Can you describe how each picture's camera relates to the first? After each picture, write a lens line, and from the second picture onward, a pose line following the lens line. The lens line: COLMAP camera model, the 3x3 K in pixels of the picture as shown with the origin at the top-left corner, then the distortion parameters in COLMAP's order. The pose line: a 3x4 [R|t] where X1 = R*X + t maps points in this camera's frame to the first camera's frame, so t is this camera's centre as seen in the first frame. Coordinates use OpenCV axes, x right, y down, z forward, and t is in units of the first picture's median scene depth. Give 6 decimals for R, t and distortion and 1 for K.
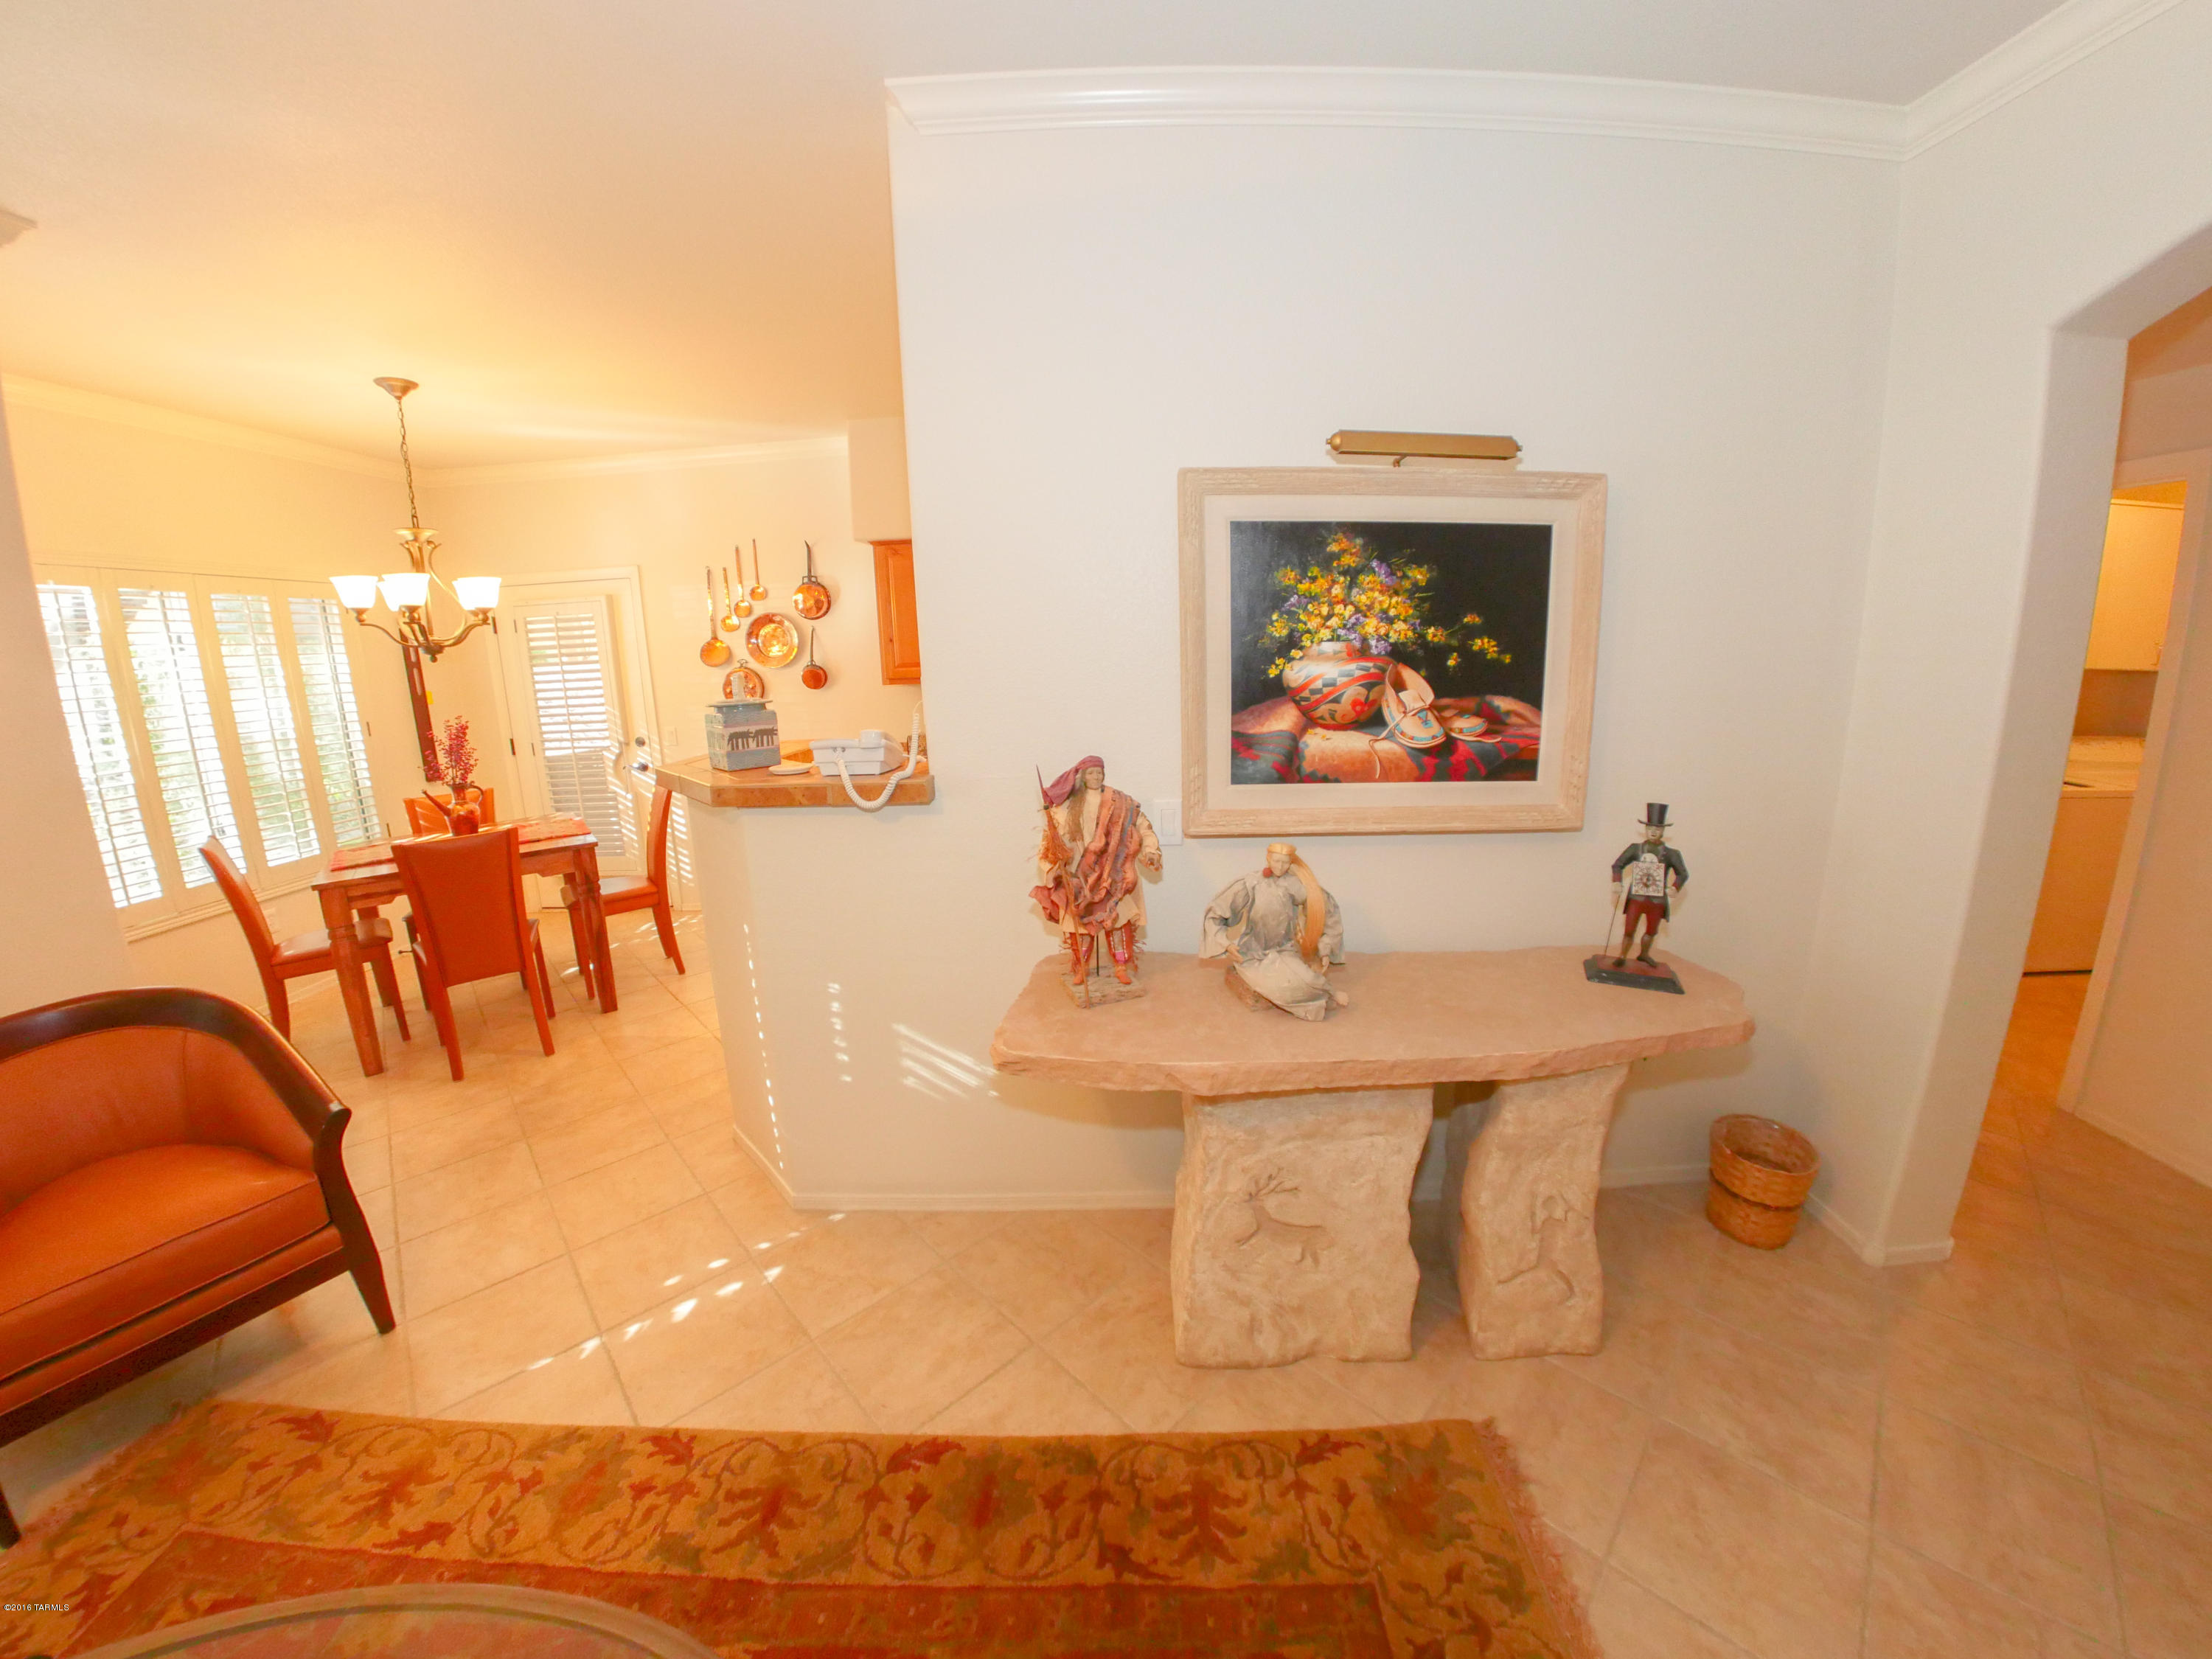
lens RADIAL K [[850.2, 0, 1137.6], [0, 850.2, 845.6], [0, 0, 1]] dist [-0.121503, 0.030857]
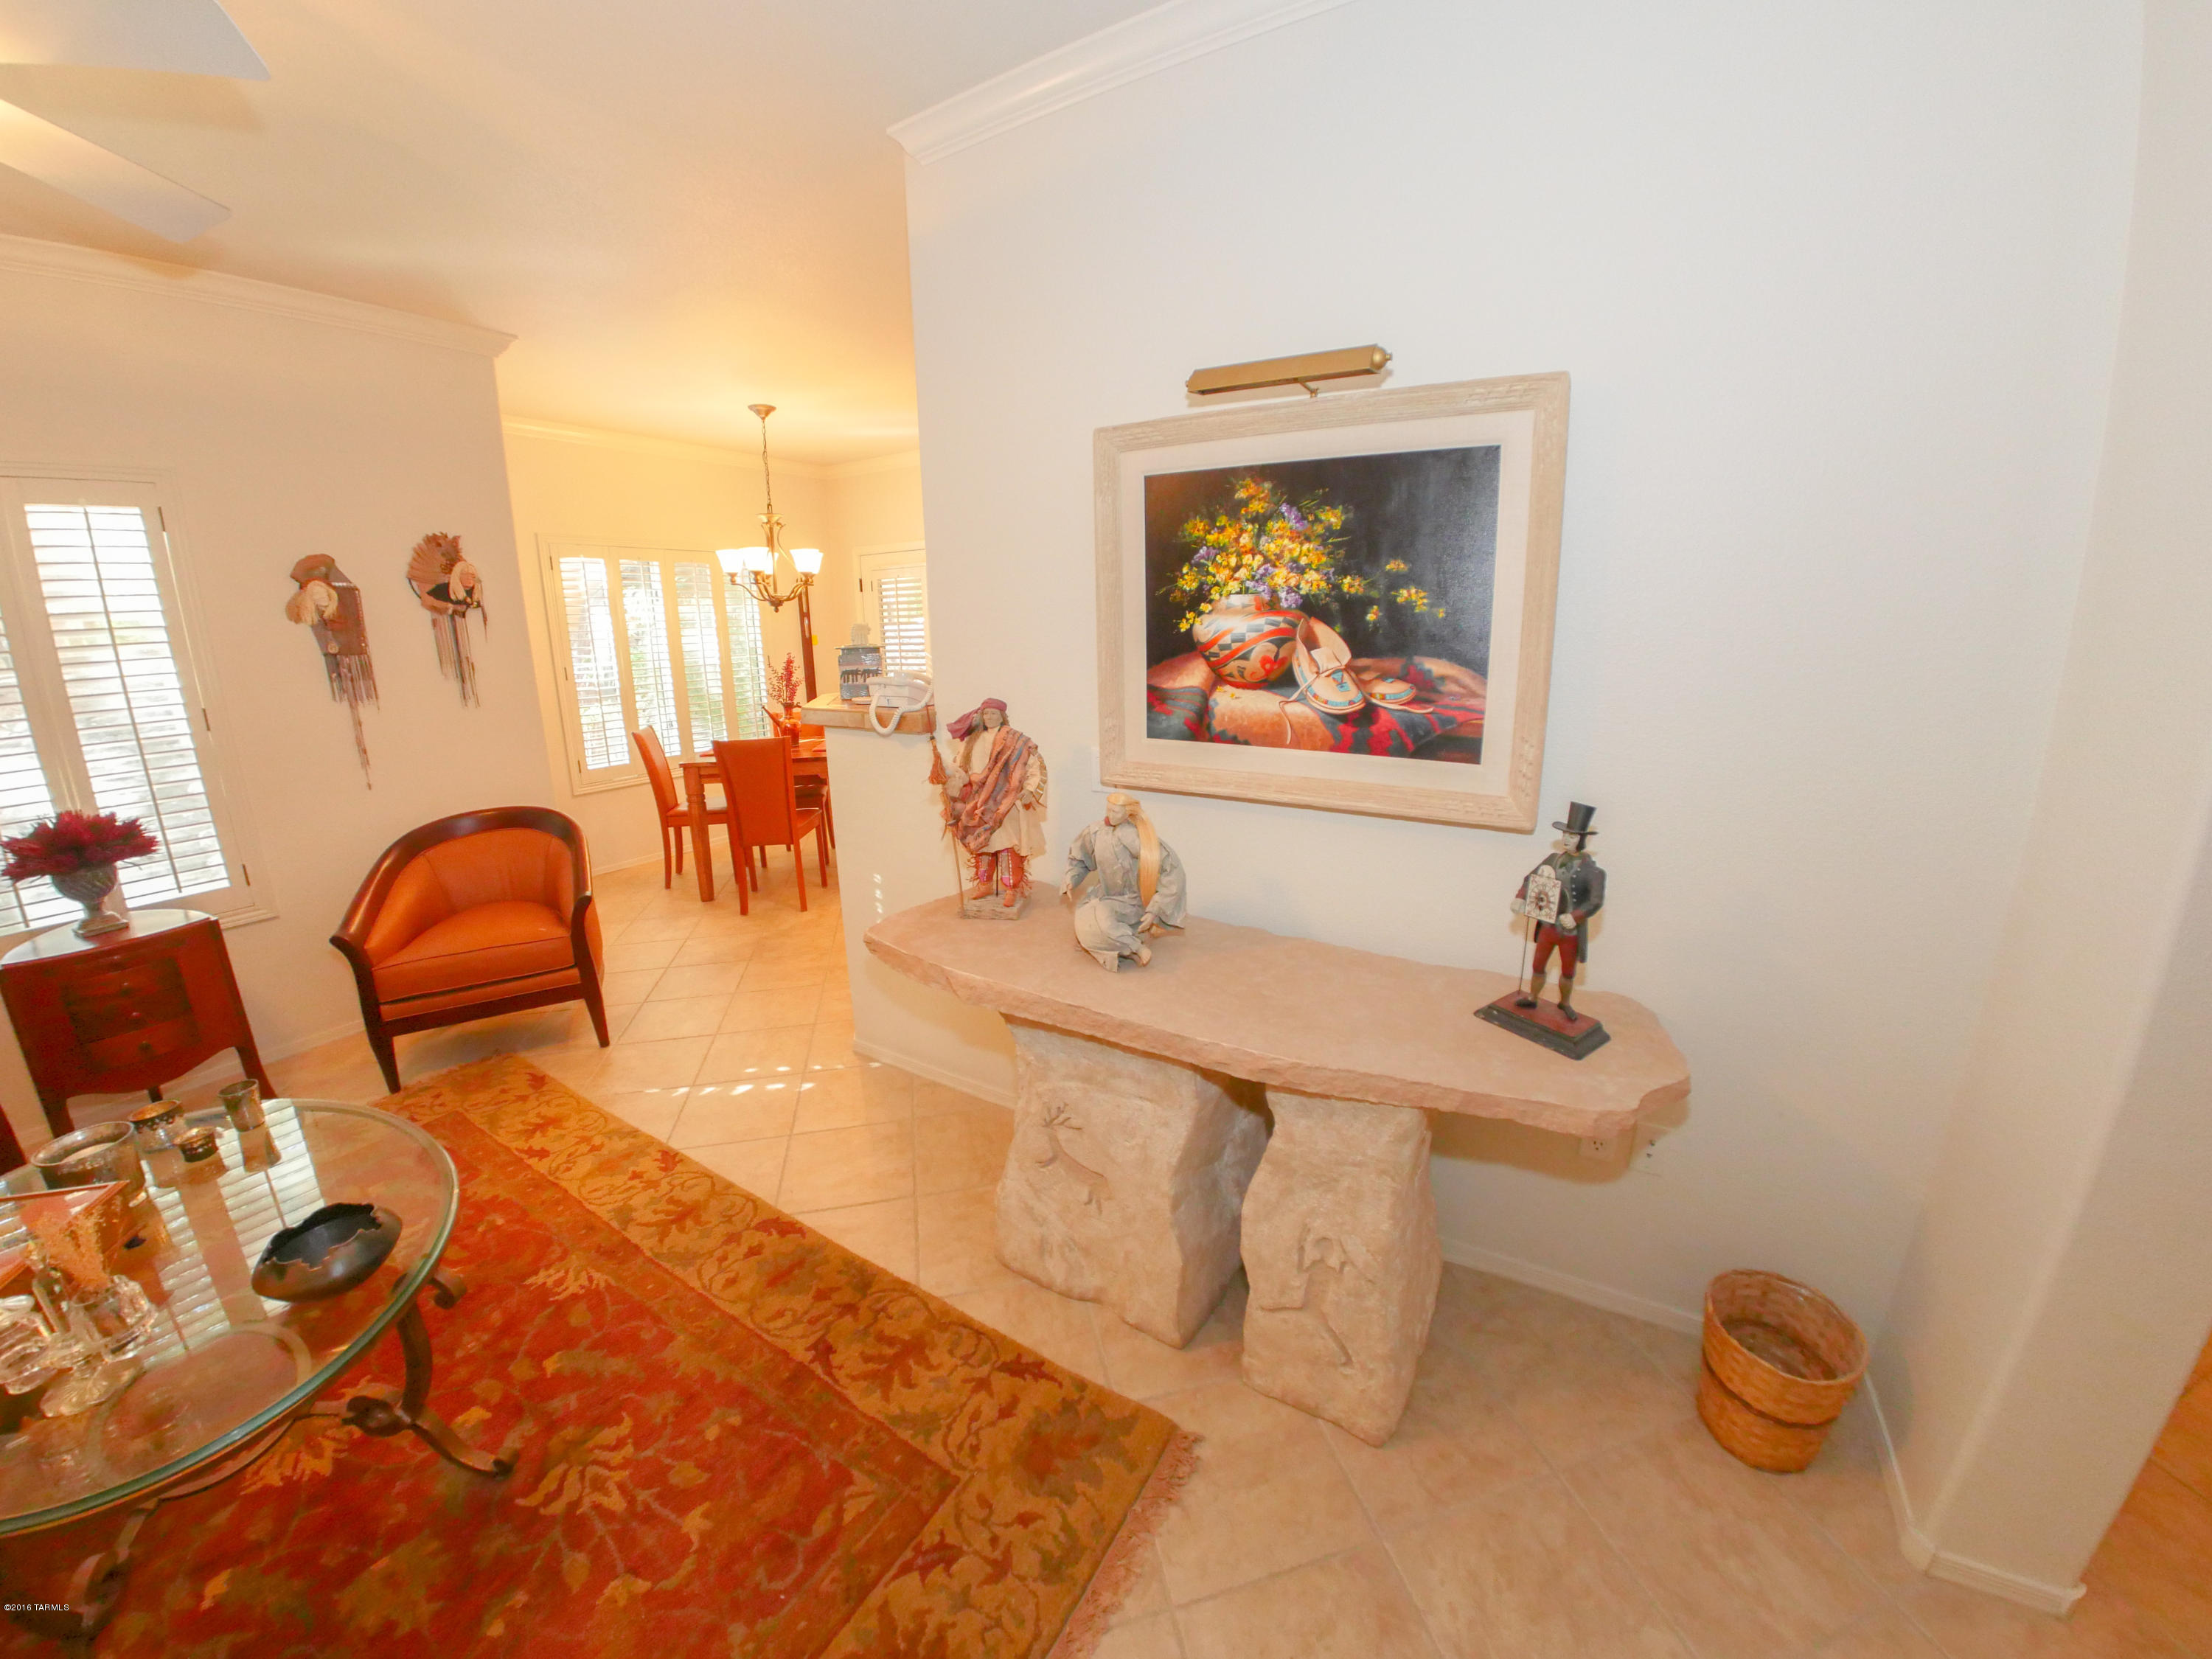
lens RADIAL K [[864.0, 0, 1124.6], [0, 864.0, 854.3], [0, 0, 1]] dist [-0.133812, 0.054078]
pose [[0.841532, 0.148175, -0.519489, 0.667344], [-0.127162, 0.988959, 0.076090, -0.010198], [0.525028, 0.002027, 0.851083, 0.116626]]
